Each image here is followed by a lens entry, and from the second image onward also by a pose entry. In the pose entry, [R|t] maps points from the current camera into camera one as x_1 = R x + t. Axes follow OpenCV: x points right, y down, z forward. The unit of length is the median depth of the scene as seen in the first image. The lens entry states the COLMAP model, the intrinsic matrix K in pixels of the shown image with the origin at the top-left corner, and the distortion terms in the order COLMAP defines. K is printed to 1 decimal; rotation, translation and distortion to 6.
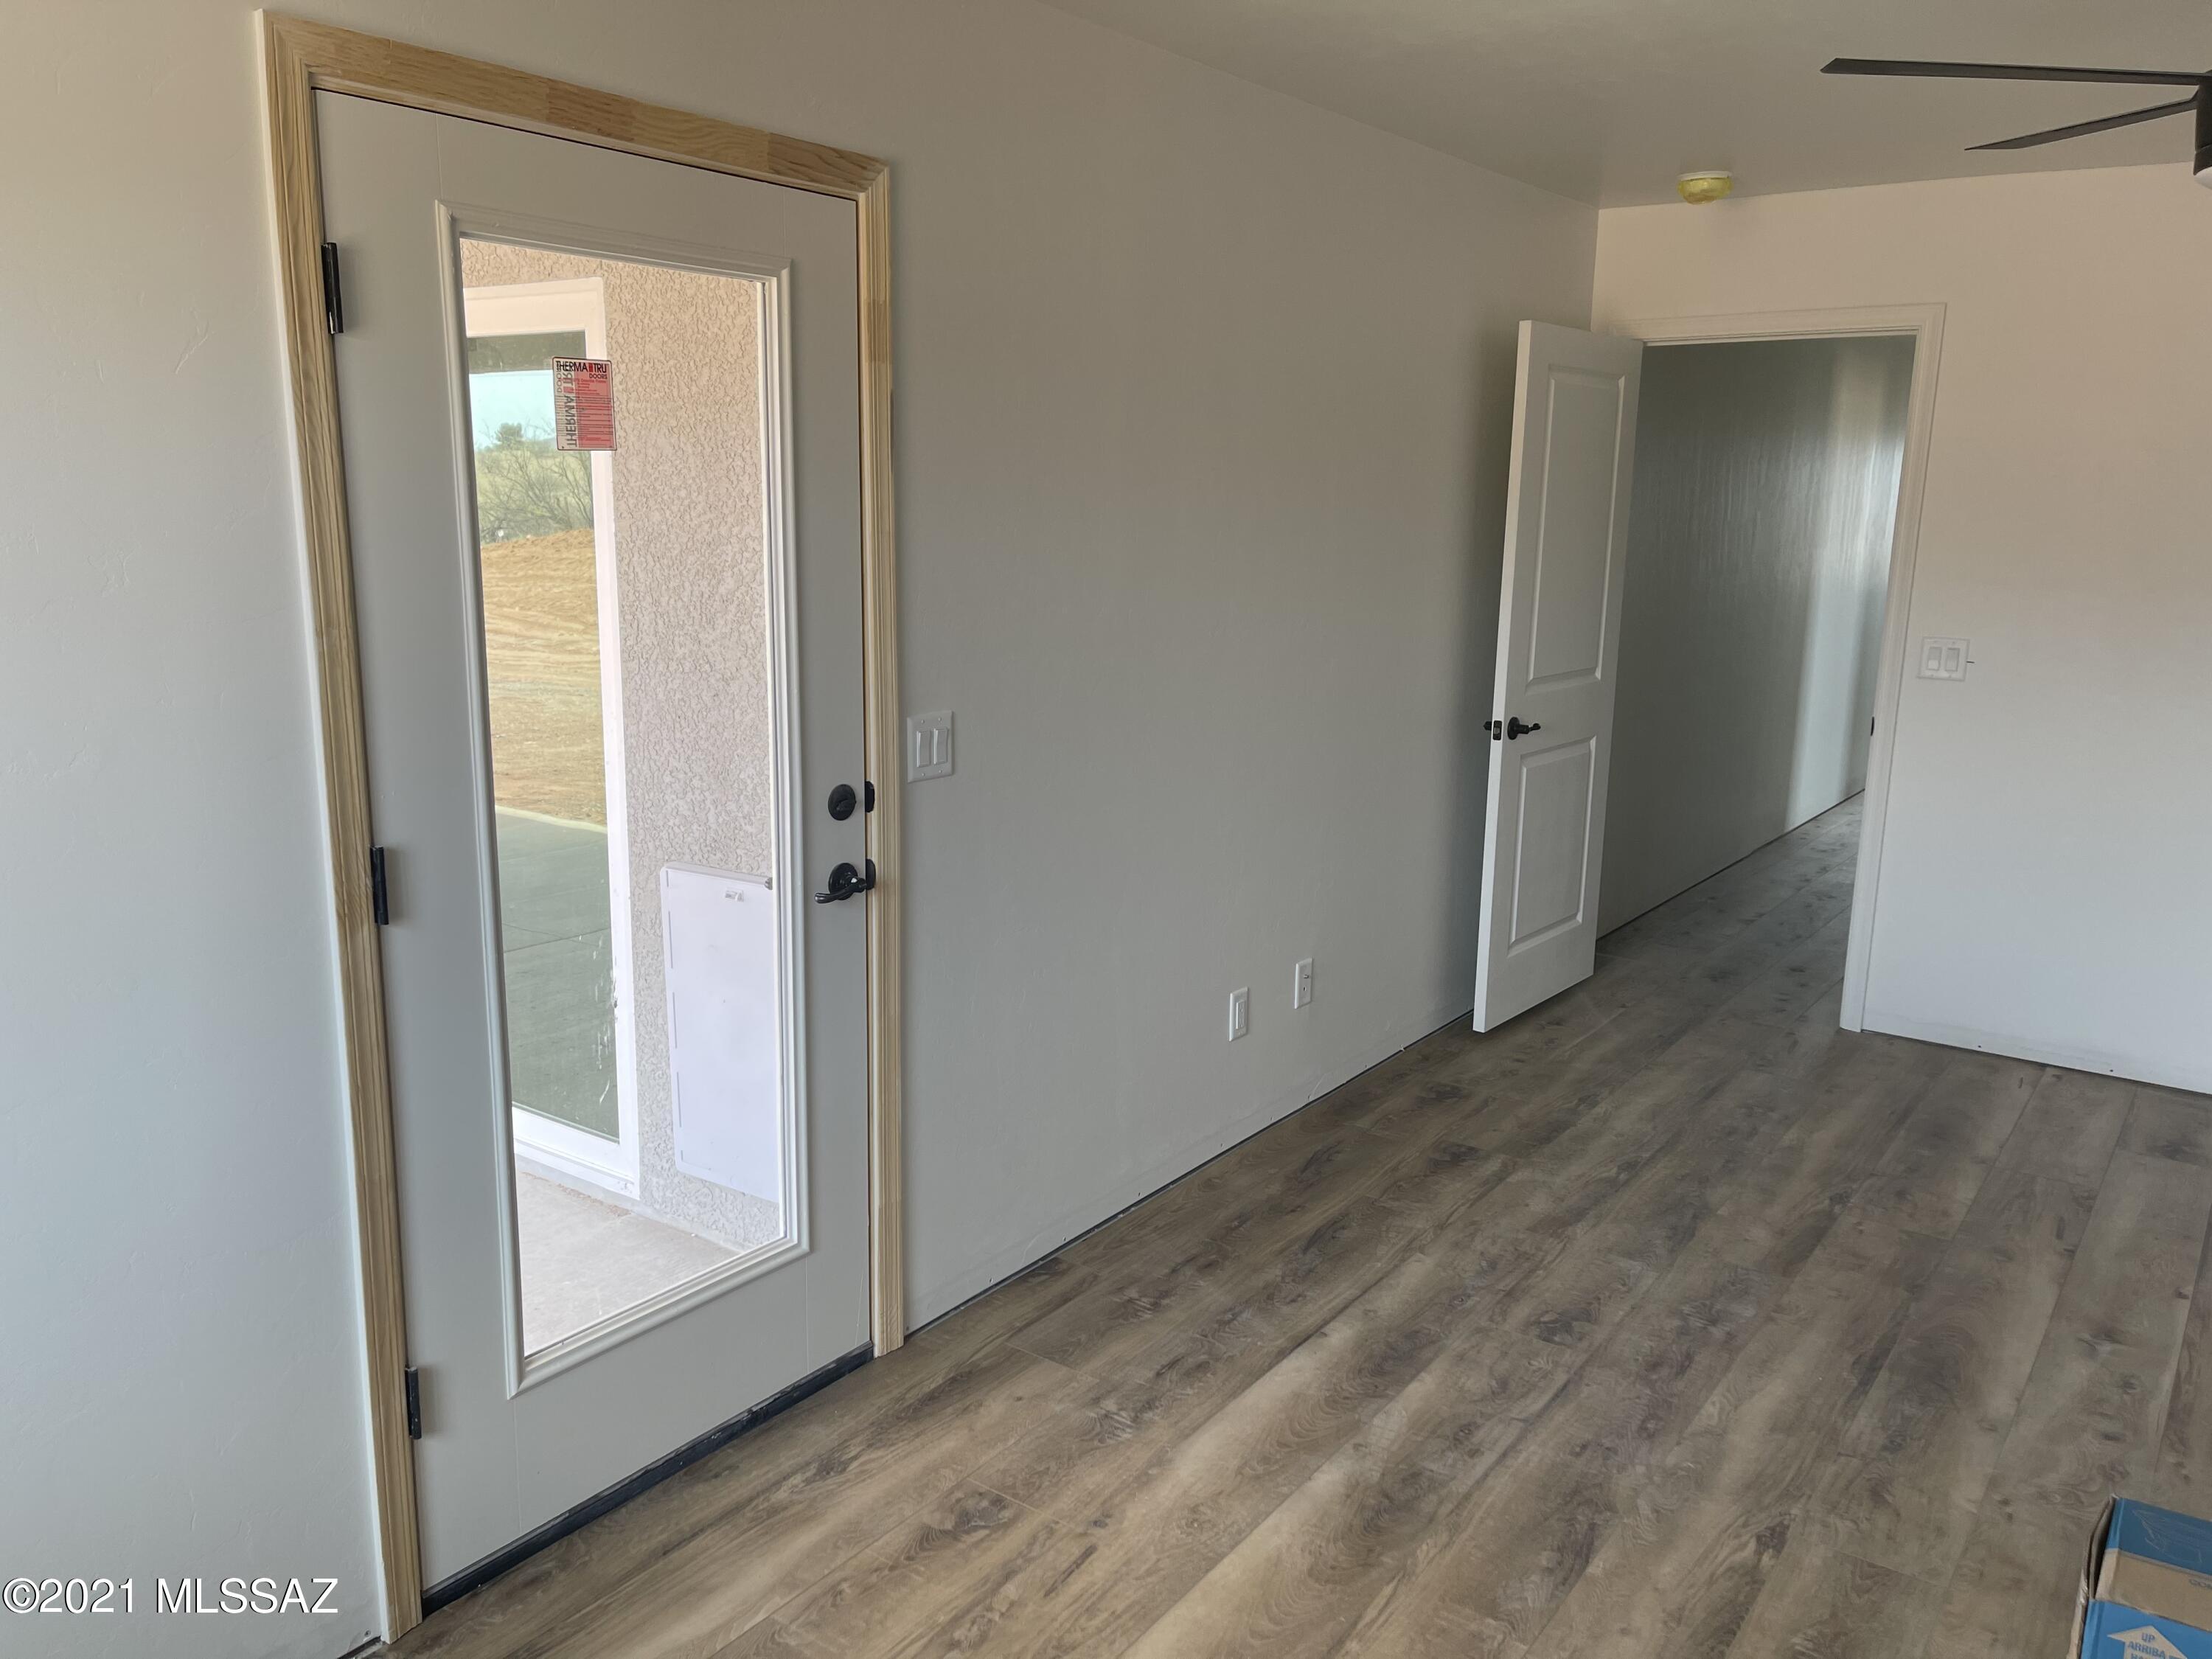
lens RADIAL K [[1675.8, 0, 1114.5], [0, 1675.8, 835.4], [0, 0, 1]] dist [0.065807, -0.078244]
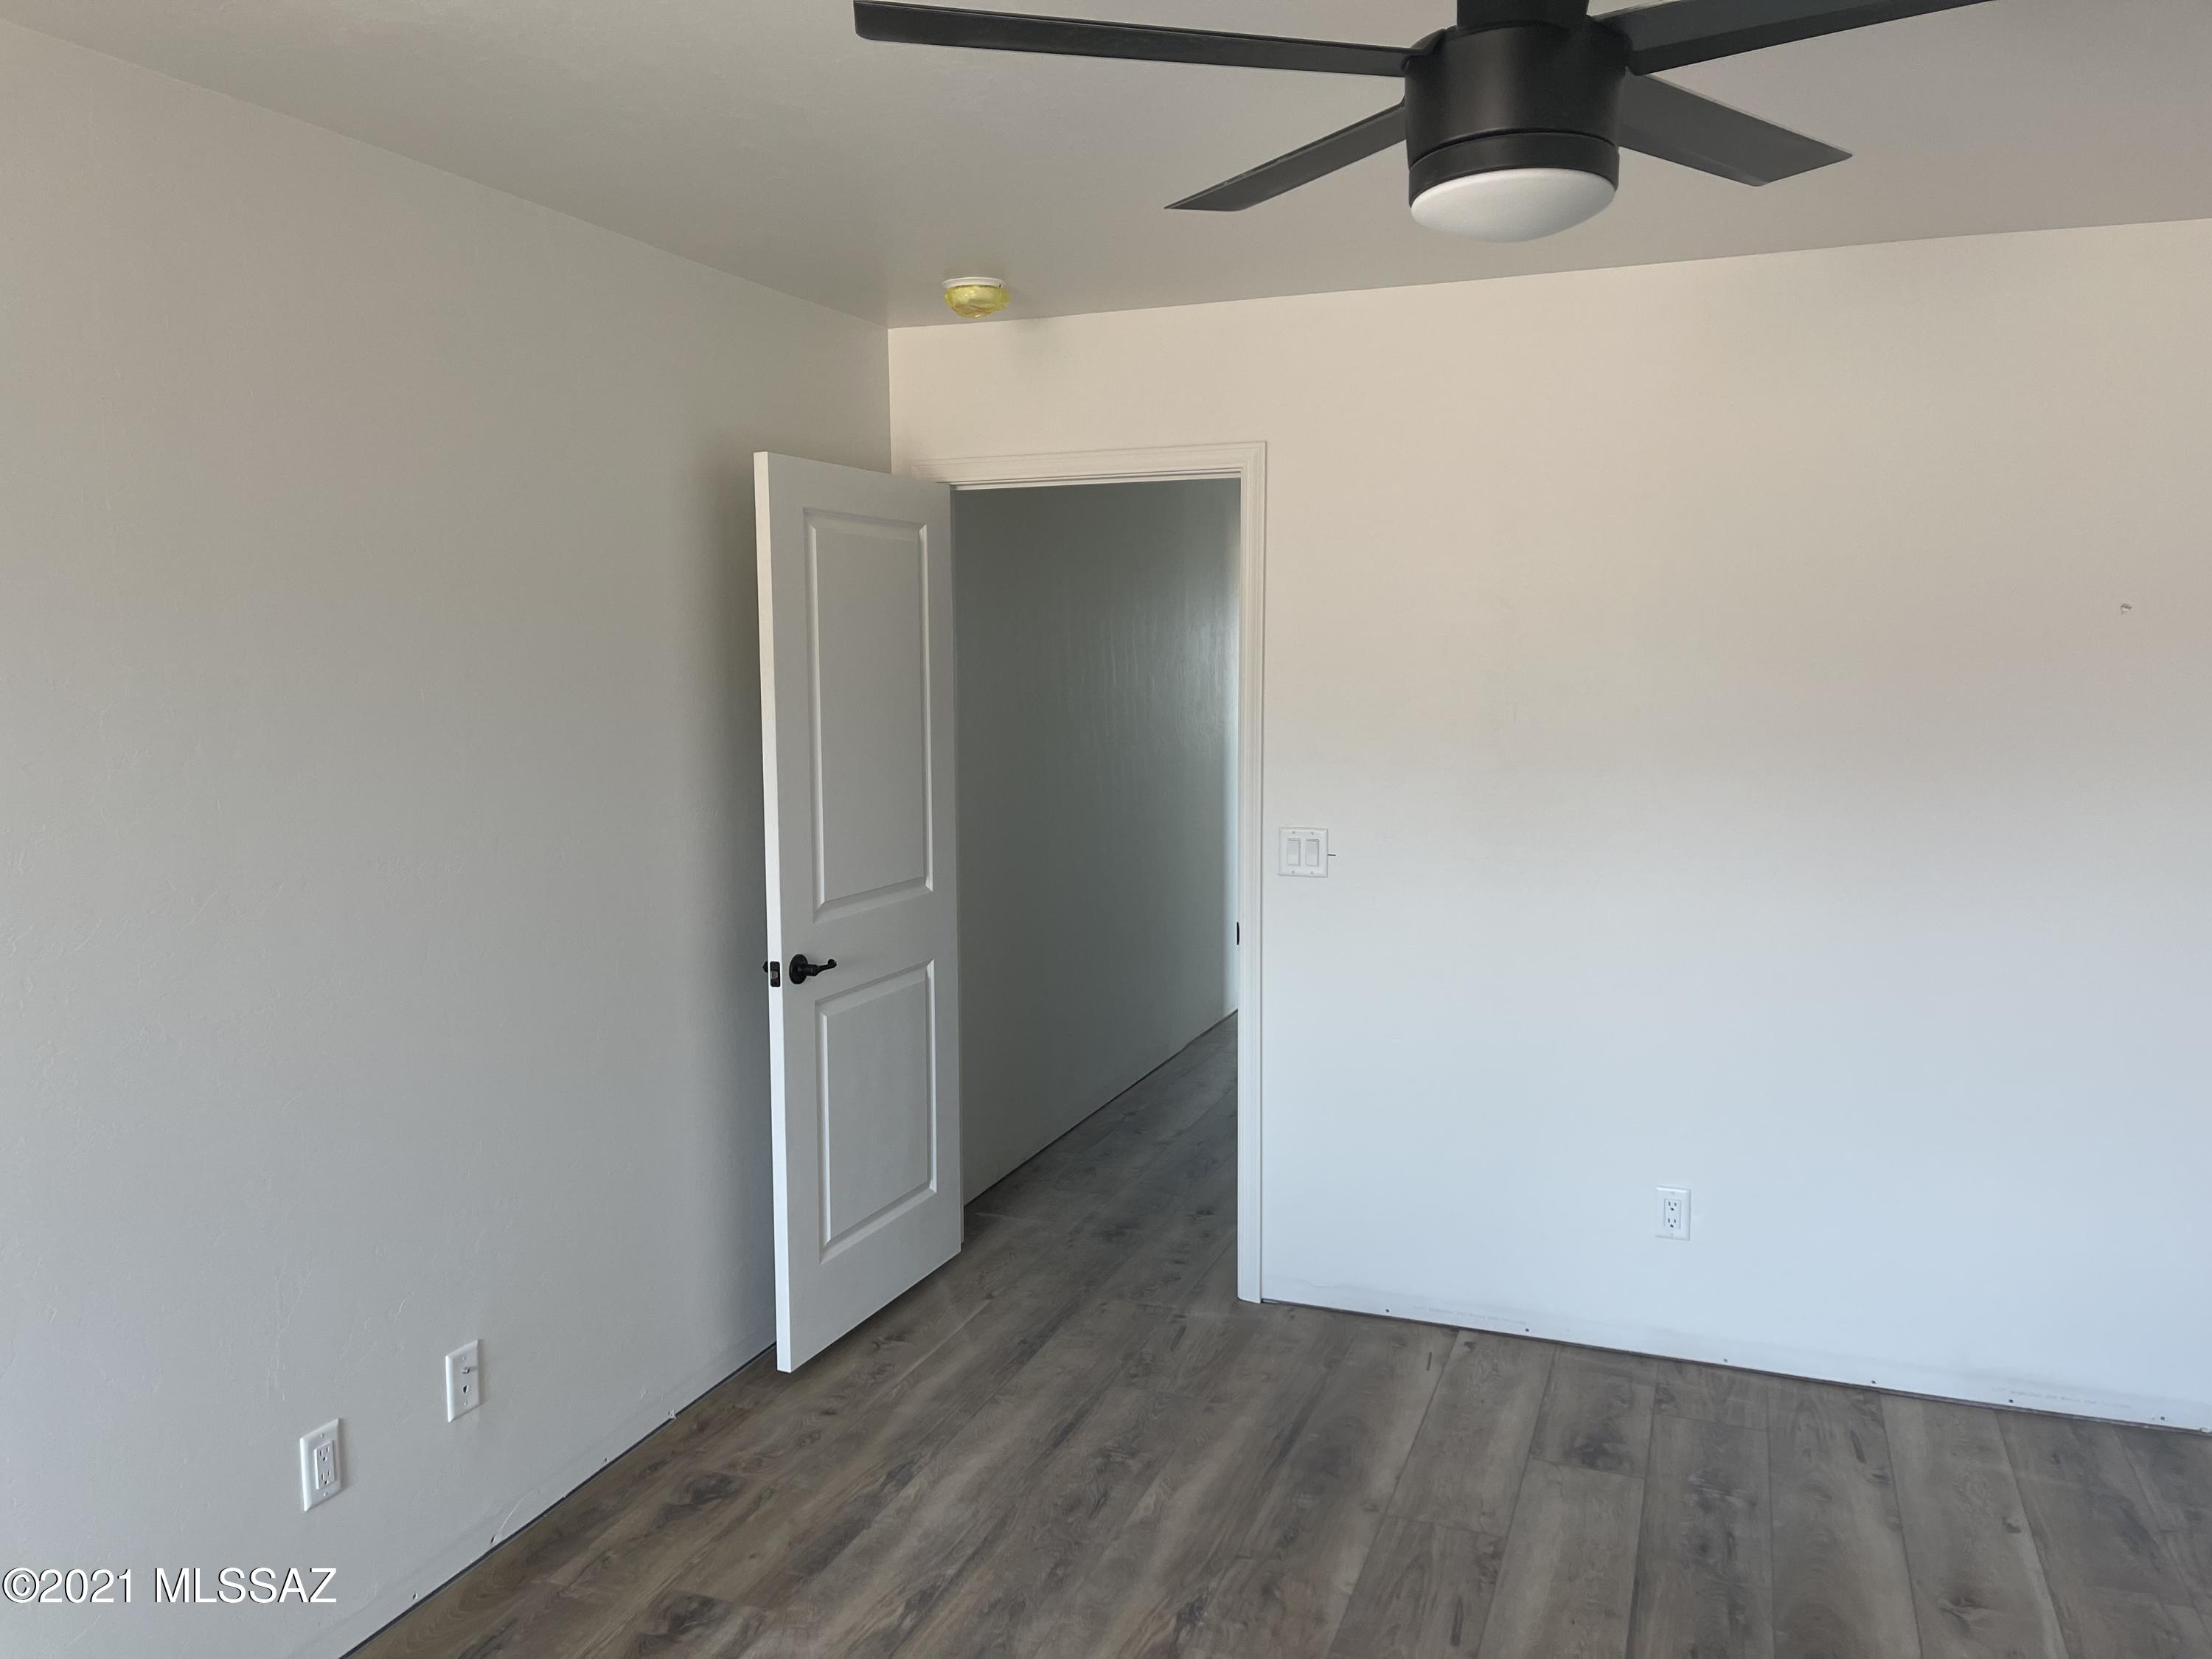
lens RADIAL K [[1675.8, 0, 1112.8], [0, 1675.8, 835.3], [0, 0, 1]] dist [0.065807, -0.078244]
pose [[0.964519, -0.051549, 0.258933, 0.183077], [0.074724, 0.993953, -0.080466, -0.052910], [-0.253219, 0.096959, 0.962538, 0.220494]]
